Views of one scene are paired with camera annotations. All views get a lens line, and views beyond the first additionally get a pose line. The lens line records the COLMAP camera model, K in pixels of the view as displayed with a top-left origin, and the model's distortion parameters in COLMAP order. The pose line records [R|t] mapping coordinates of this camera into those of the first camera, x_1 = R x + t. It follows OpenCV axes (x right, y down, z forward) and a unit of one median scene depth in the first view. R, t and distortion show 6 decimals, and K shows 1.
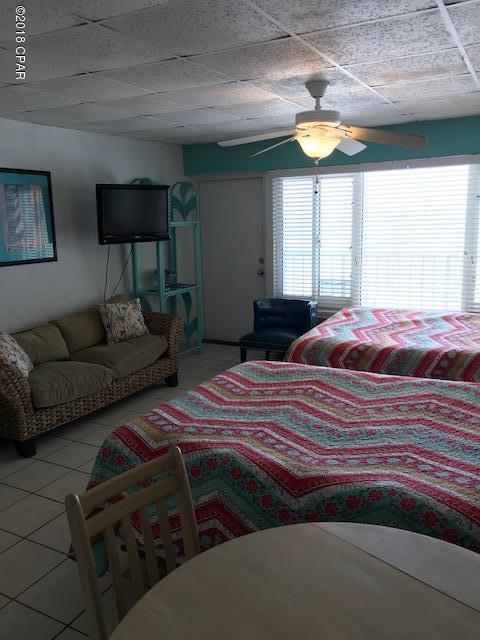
lens RADIAL K [[530.8, 0, 239.0], [0, 530.8, 319.7], [0, 0, 1]] dist [0.010219, -0.001489]
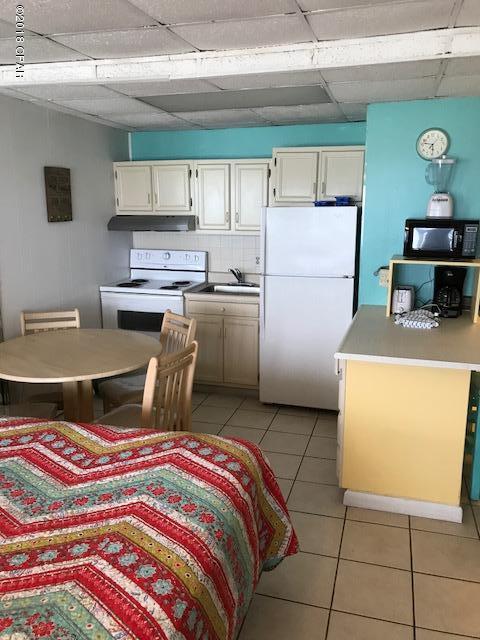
lens RADIAL K [[530.8, 0, 239.6], [0, 530.8, 319.9], [0, 0, 1]] dist [0.010219, -0.001489]
pose [[-0.976309, 0.075900, -0.202634, -0.038472], [-0.008940, 0.921514, 0.388242, -0.293301], [0.216198, 0.380855, -0.899004, 1.504459]]
